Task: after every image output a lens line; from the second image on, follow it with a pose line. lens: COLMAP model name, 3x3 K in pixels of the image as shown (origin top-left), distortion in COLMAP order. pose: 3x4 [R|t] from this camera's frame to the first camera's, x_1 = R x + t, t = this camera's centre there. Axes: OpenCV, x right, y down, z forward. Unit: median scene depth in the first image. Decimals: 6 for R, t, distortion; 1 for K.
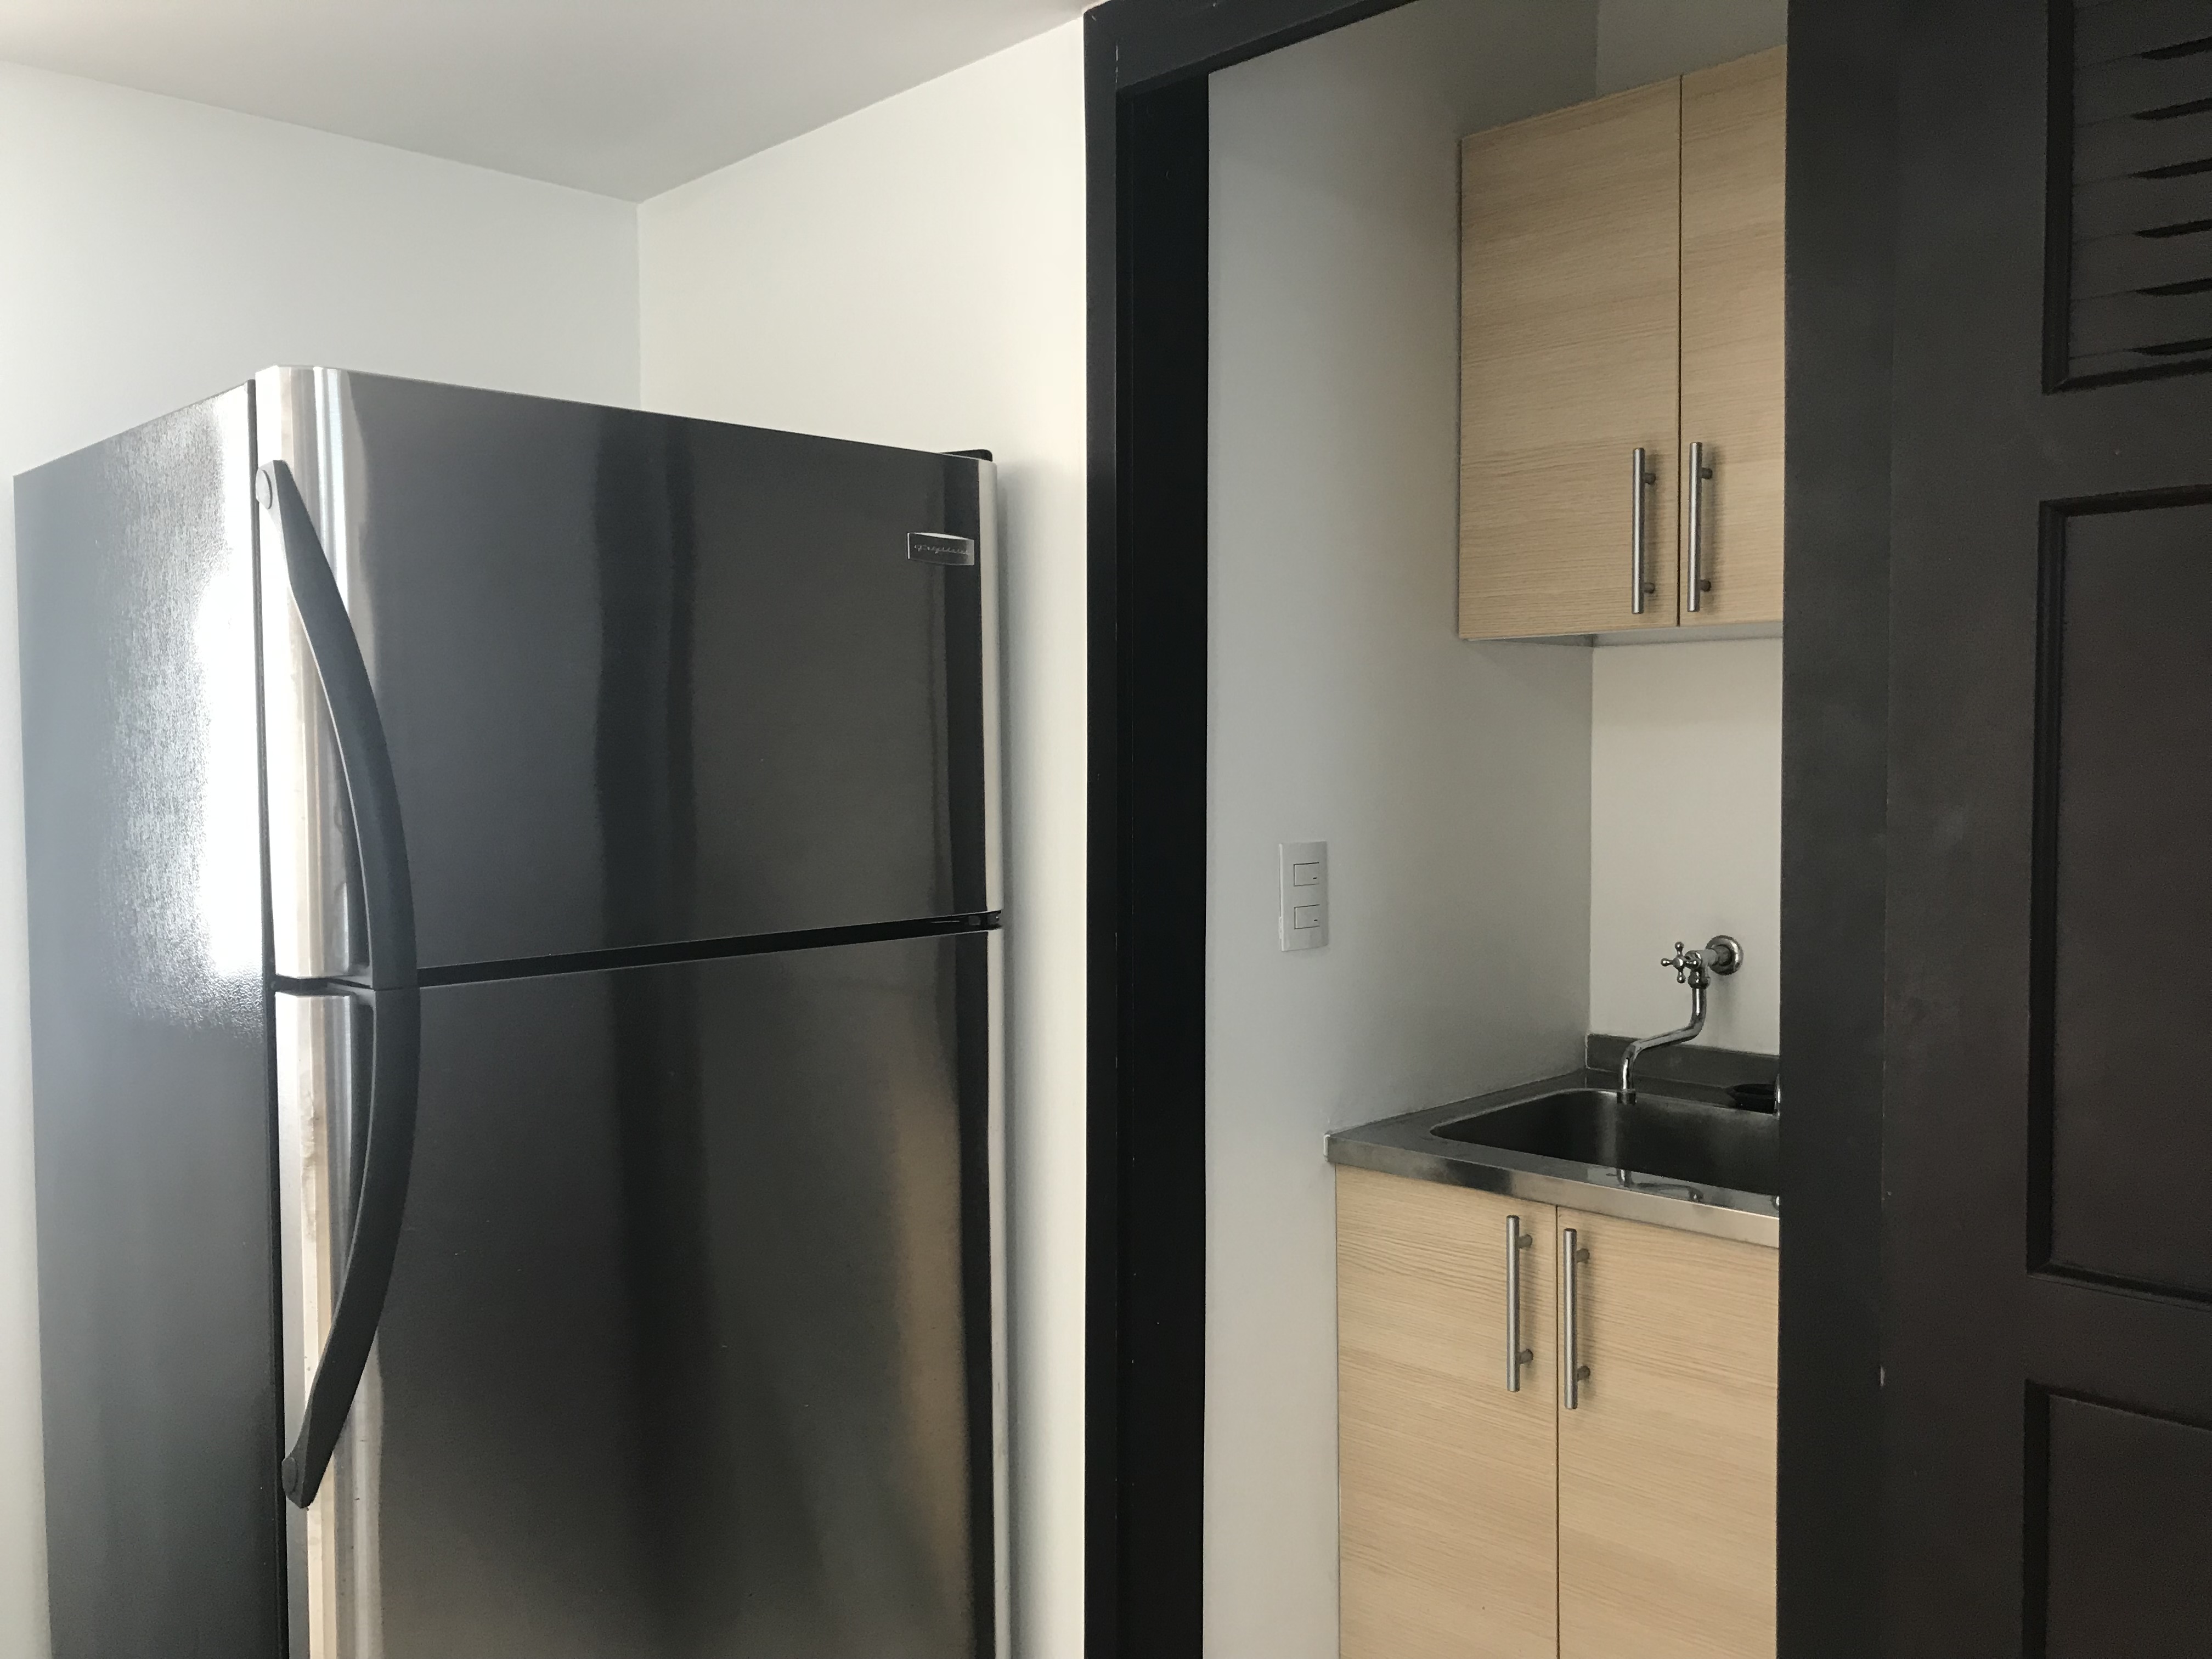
lens RADIAL K [[1828.5, 0, 1126.0], [0, 1828.5, 837.2], [0, 0, 1]] dist [0.032204, -0.013396]
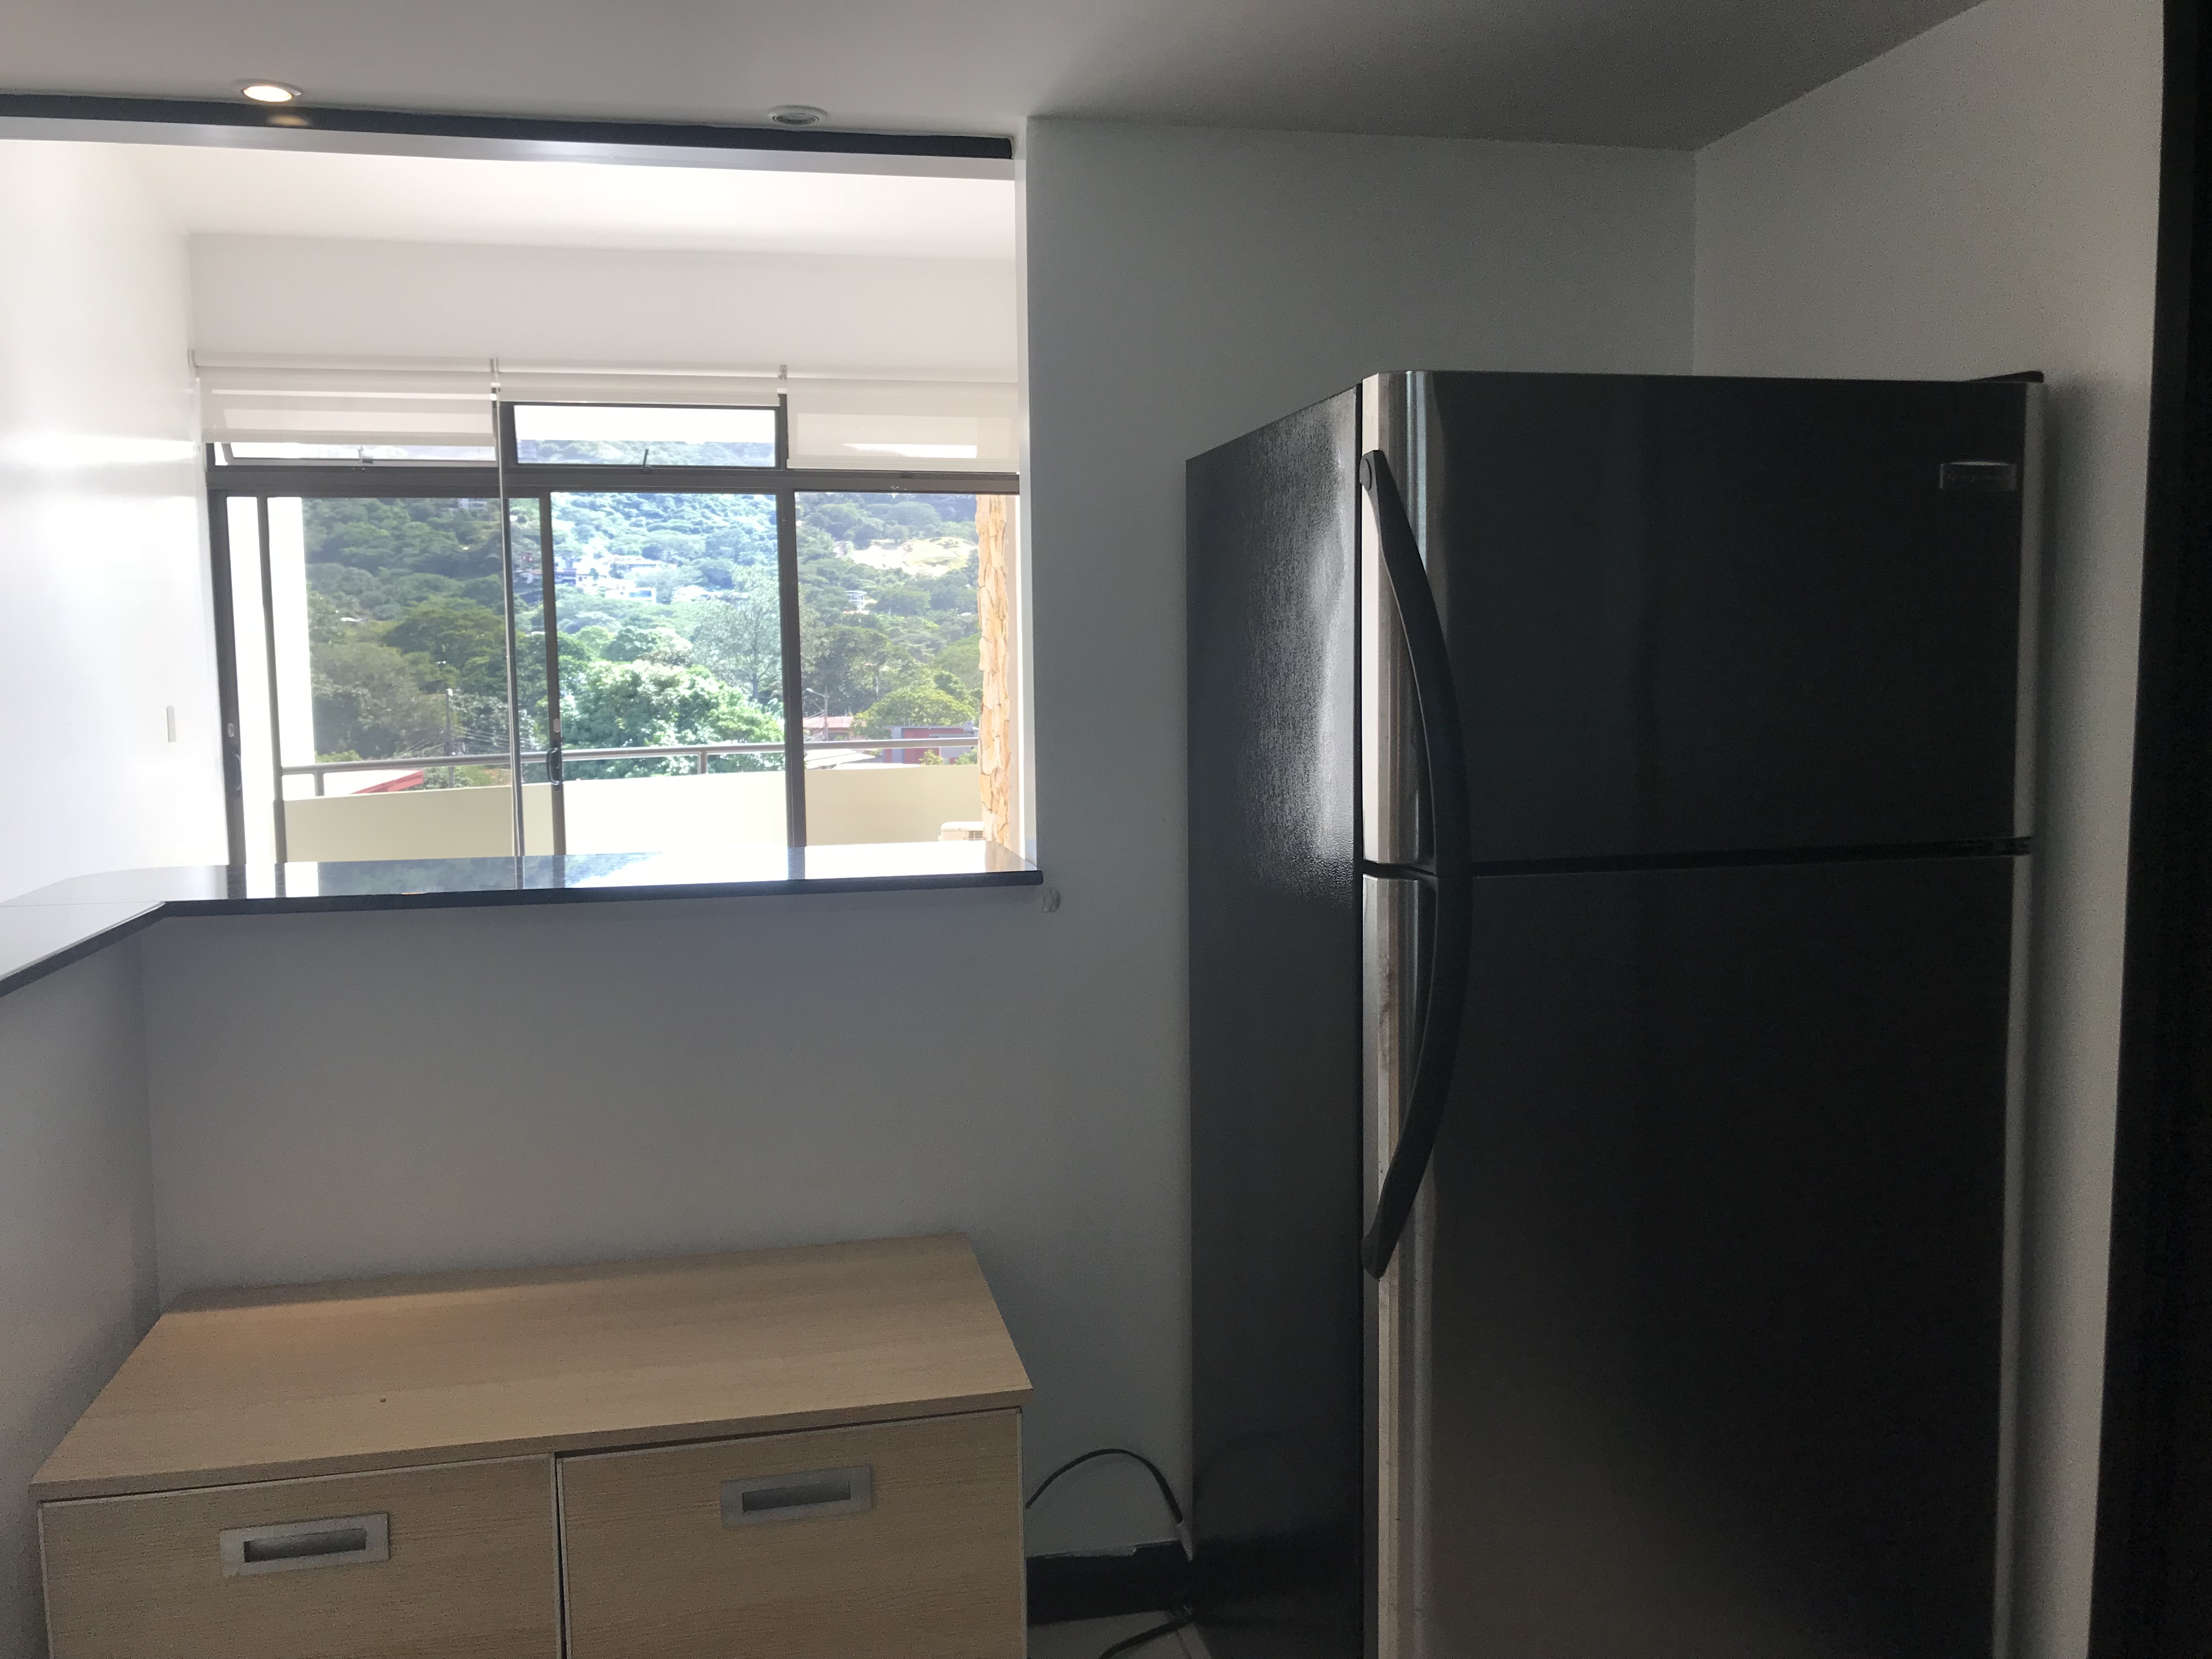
lens RADIAL K [[1828.5, 0, 1028.3], [0, 1828.5, 818.8], [0, 0, 1]] dist [0.032204, -0.013396]
pose [[0.818503, 0.041426, -0.573007, 0.060982], [-0.015271, 0.998613, 0.050381, -0.011929], [0.574299, -0.032487, 0.818001, -0.141796]]
